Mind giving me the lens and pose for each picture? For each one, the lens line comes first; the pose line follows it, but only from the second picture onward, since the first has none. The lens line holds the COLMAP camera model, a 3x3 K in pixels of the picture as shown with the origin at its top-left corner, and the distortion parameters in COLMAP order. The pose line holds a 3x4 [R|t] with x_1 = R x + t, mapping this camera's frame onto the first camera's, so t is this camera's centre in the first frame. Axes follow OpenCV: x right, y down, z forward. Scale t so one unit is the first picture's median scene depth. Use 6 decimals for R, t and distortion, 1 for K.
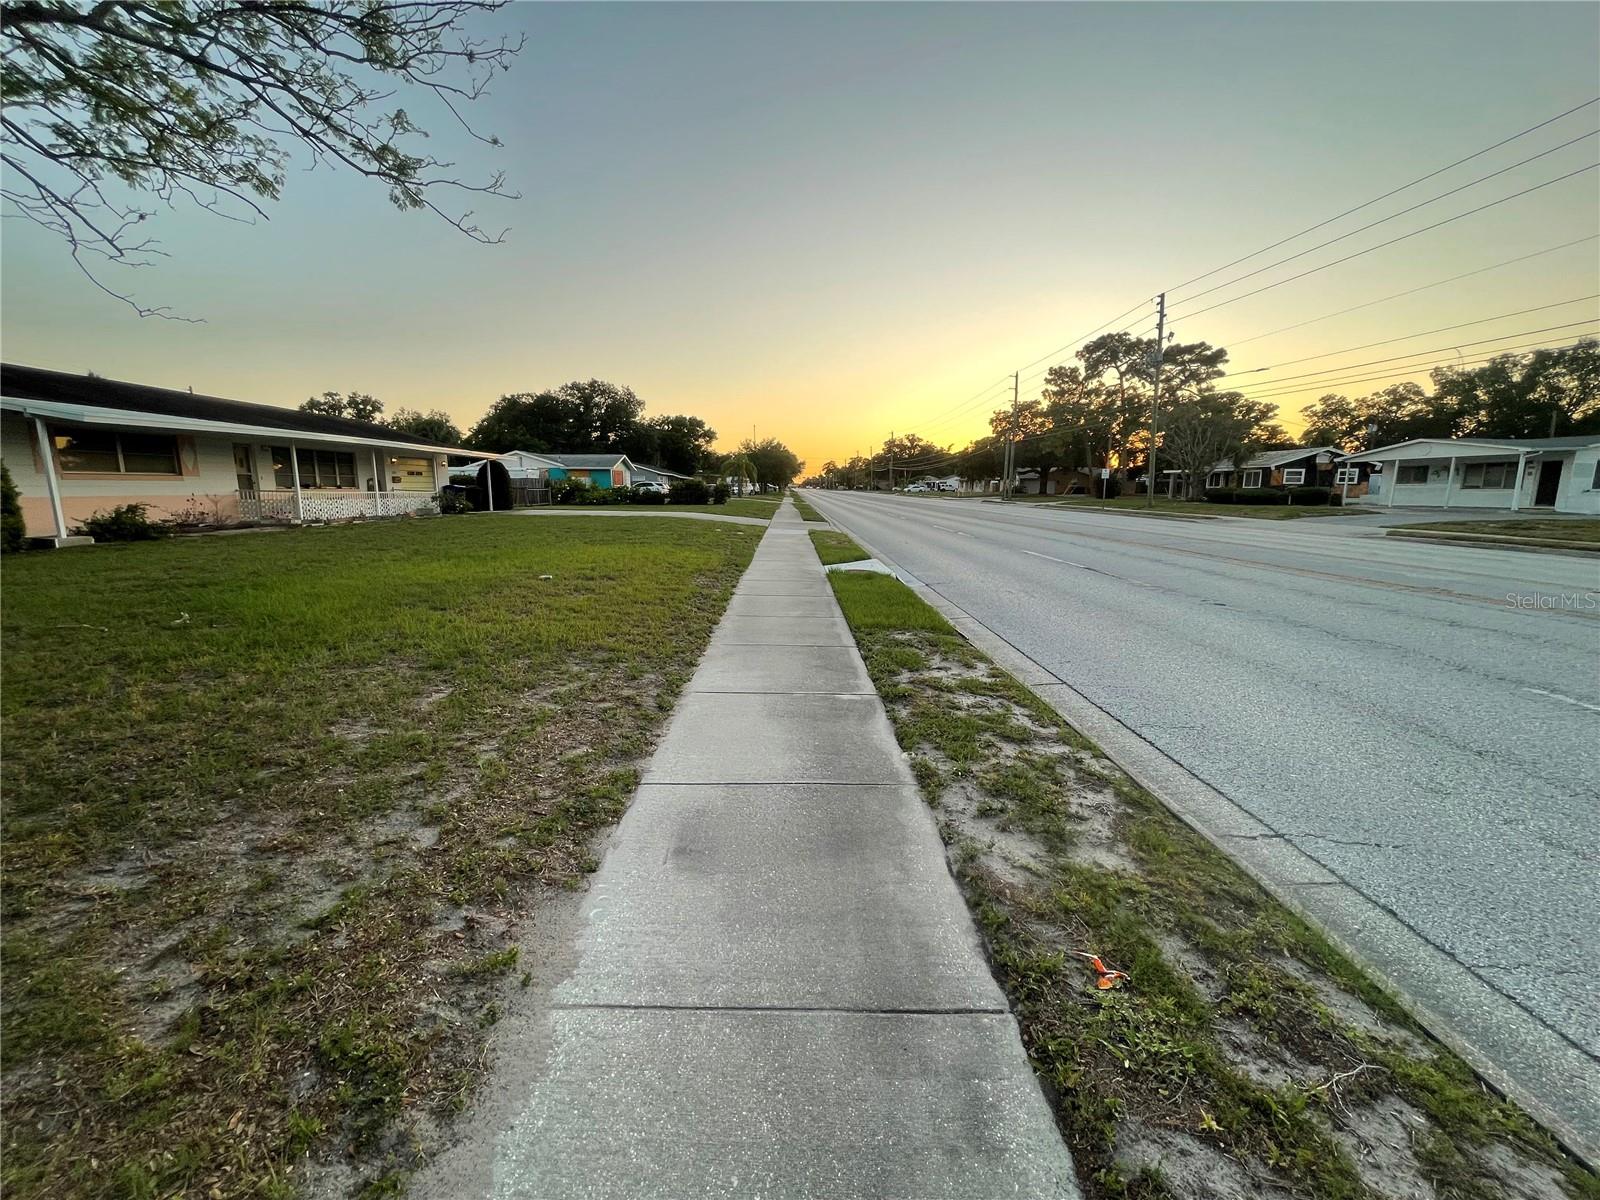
lens RADIAL K [[650.7, 0, 800.0], [0, 650.7, 600.0], [0, 0, 1]] dist [-0.003080, -0.000189]
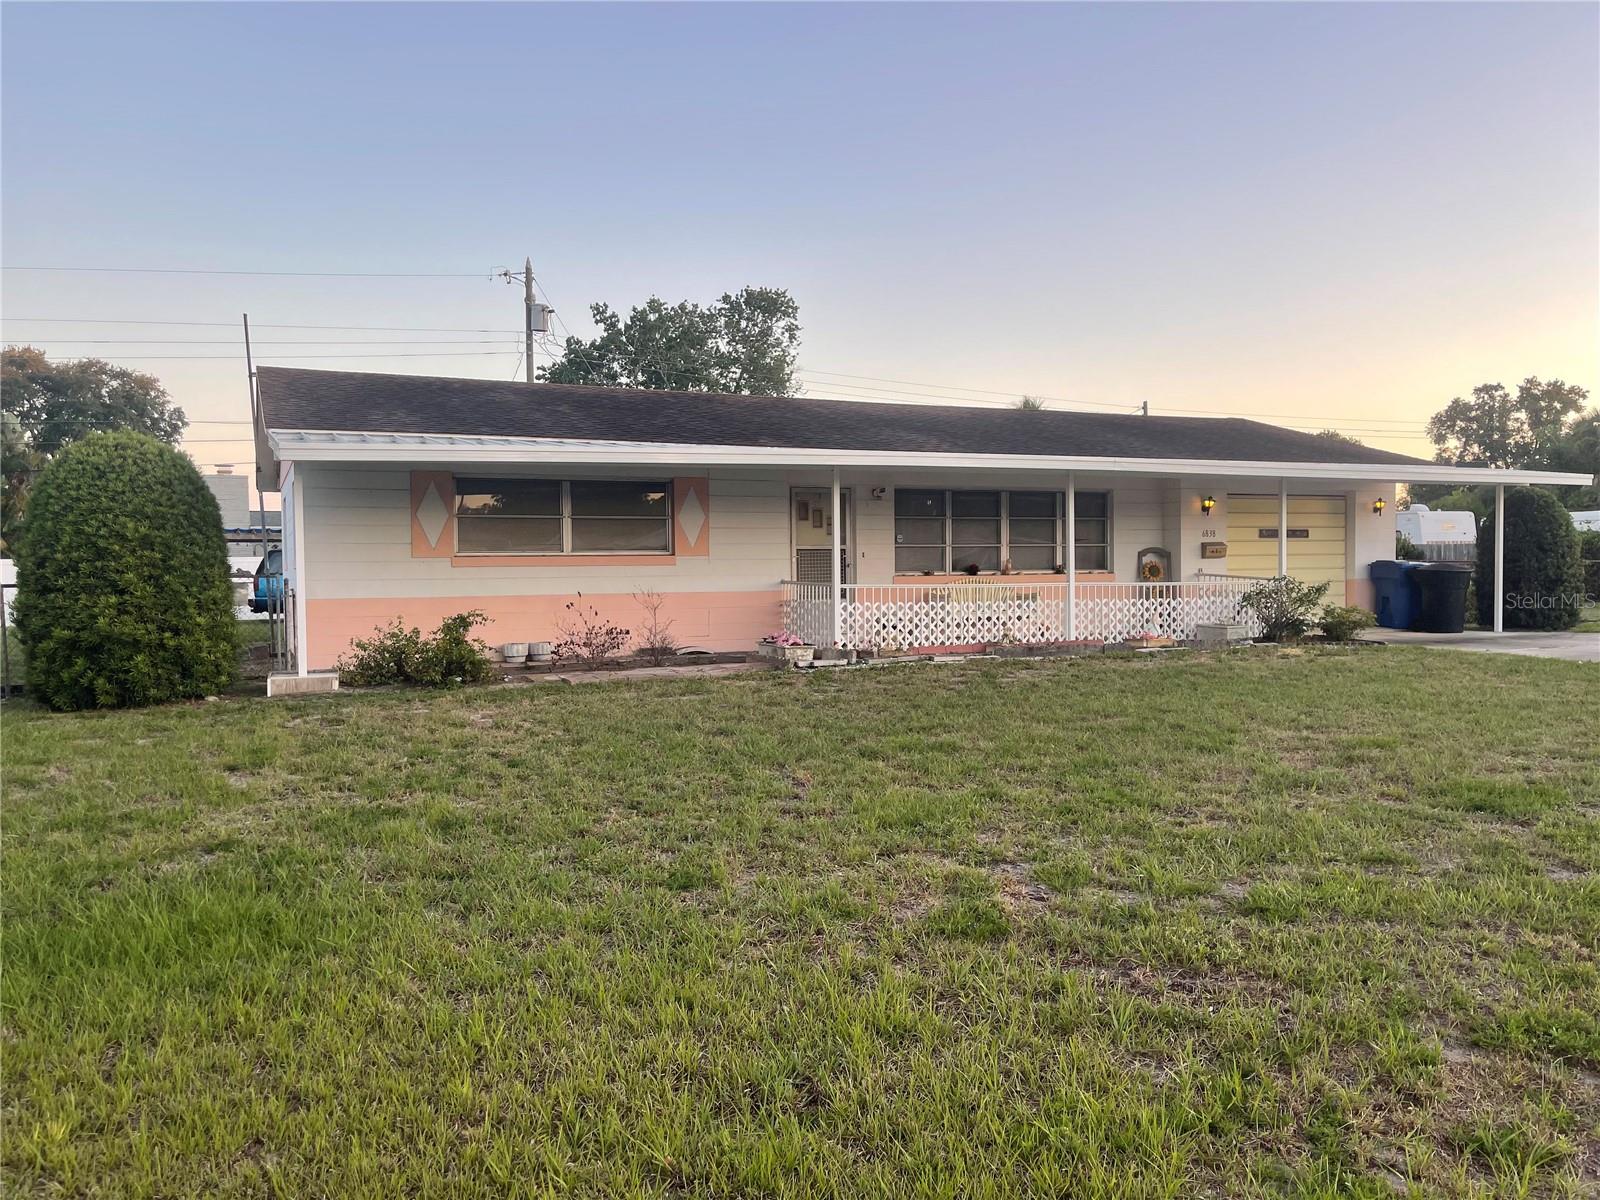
lens RADIAL K [[1210.6, 0, 800.0], [0, 1210.6, 600.0], [0, 0, 1]] dist [0.086032, -0.109303]
pose [[0.398281, 0.021161, -0.917019, -0.010821], [-0.144244, 0.988740, -0.039832, -0.048696], [0.905851, 0.148139, 0.396848, 0.262887]]
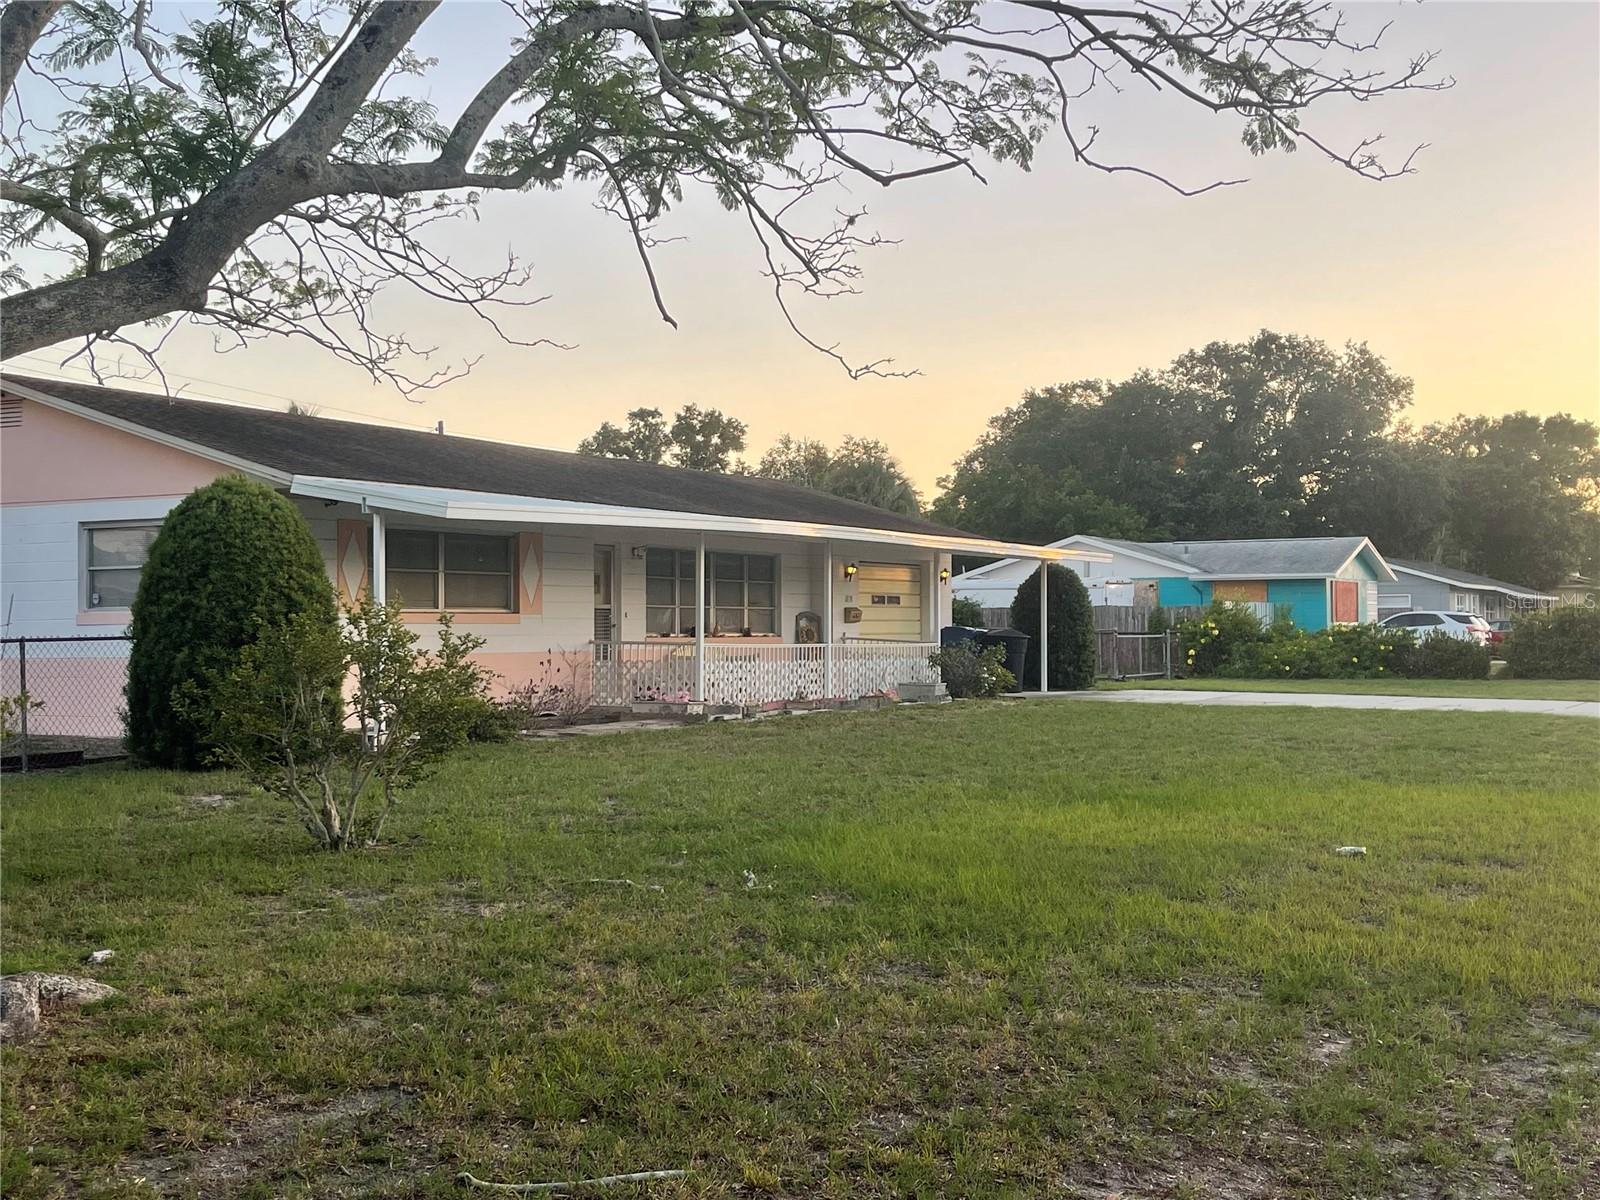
lens RADIAL K [[1935.6, 0, 764.5], [0, 1935.6, 578.5], [0, 0, 1]] dist [0.205432, -0.562826]
pose [[0.861736, -0.016032, -0.507104, -0.015795], [-0.082492, 0.981774, -0.171219, 0.007346], [0.500607, 0.189377, 0.844707, -0.058181]]
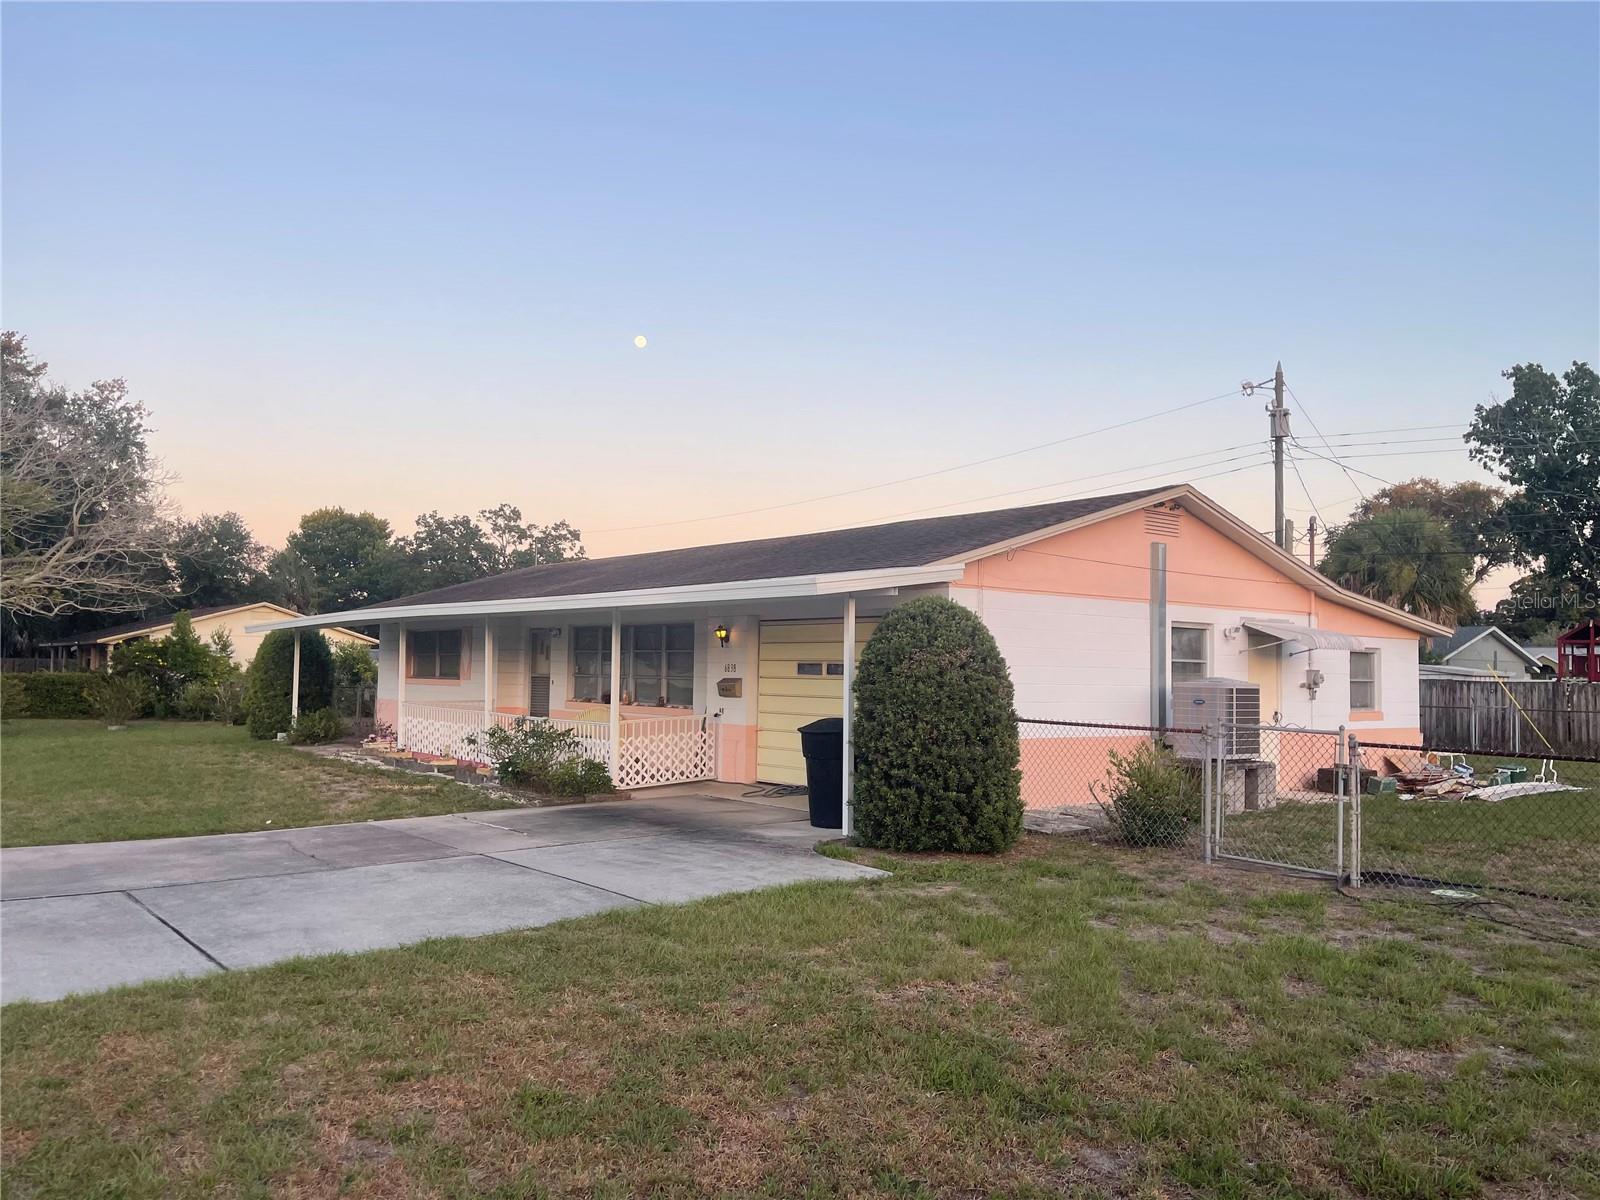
lens RADIAL K [[1210.6, 0, 800.0], [0, 1210.6, 600.0], [0, 0, 1]] dist [0.086032, -0.109303]
pose [[-0.777258, -0.047140, -0.627414, -0.131895], [-0.119601, 0.990077, 0.073777, -0.161622], [0.617710, 0.132383, -0.775183, 0.865531]]
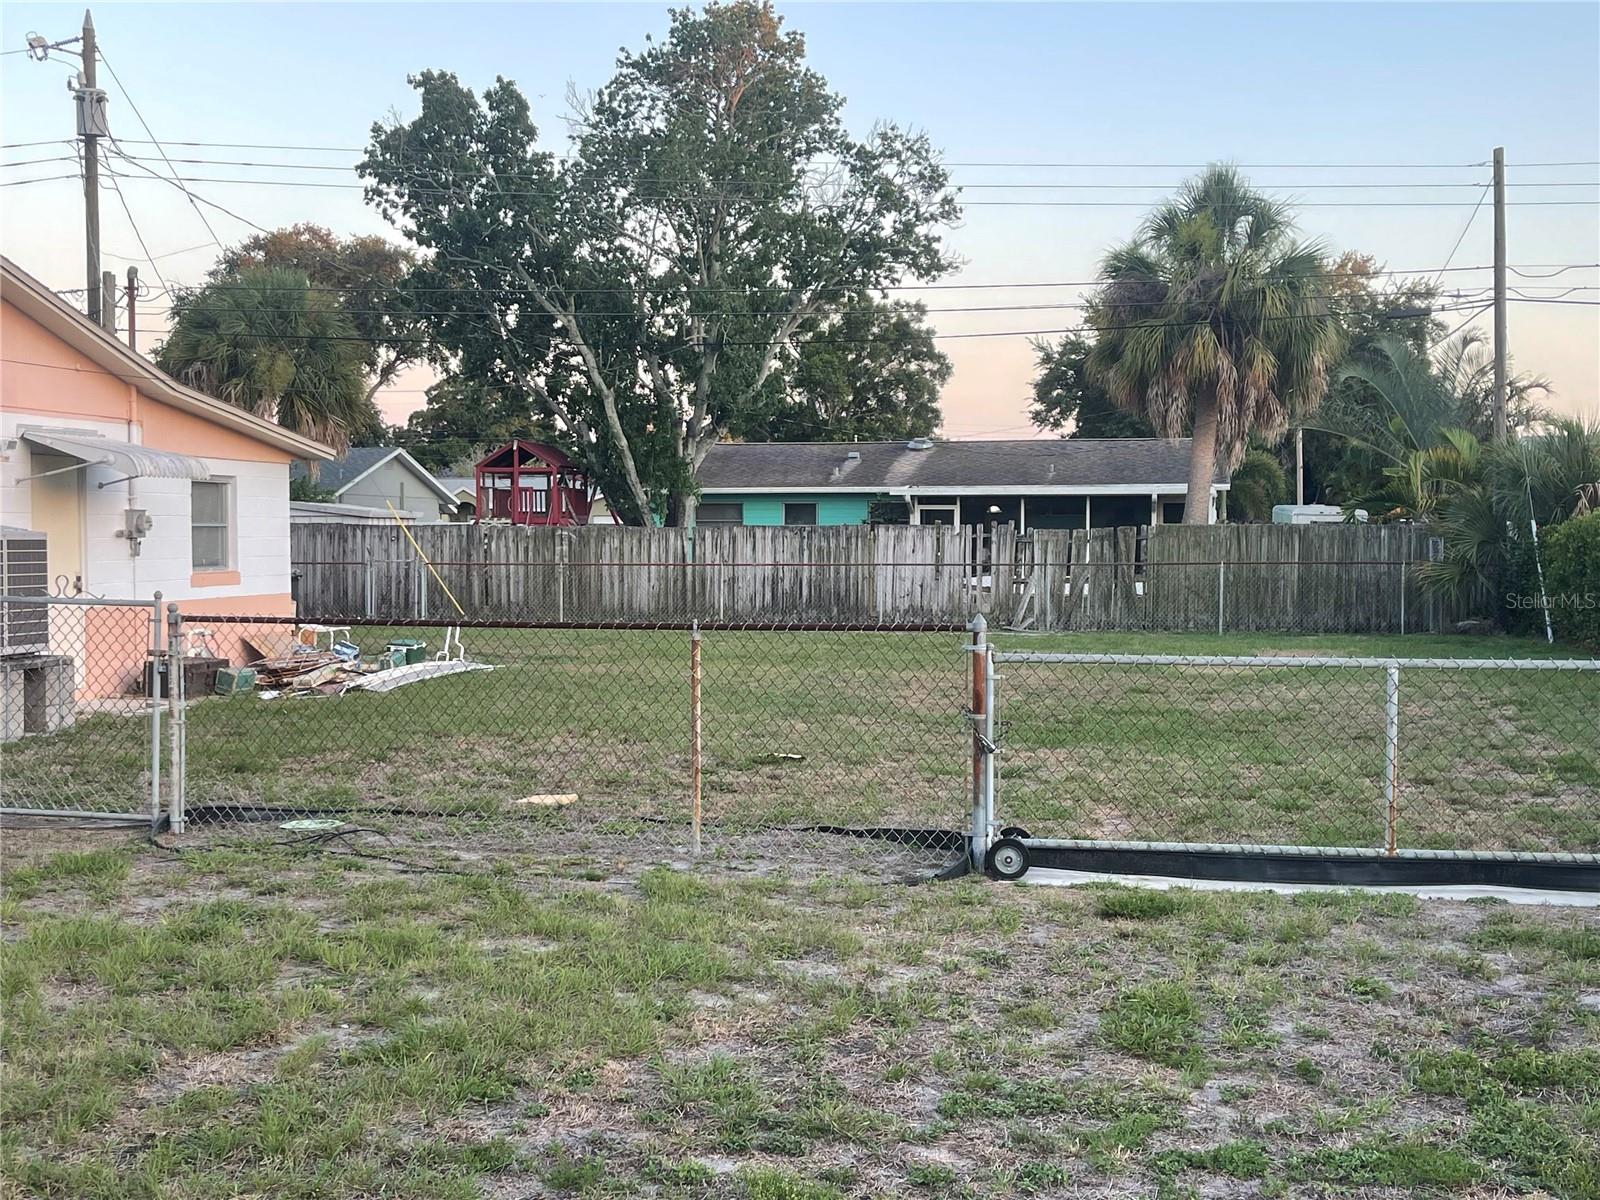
lens RADIAL K [[1933.8, 0, 800.0], [0, 1933.8, 600.0], [0, 0, 1]] dist [0.181242, -0.408070]
pose [[-0.204201, 0.033950, -0.978340, -0.144568], [-0.163892, 0.984107, 0.068358, -0.162083], [0.965112, 0.174301, -0.195392, 0.891444]]
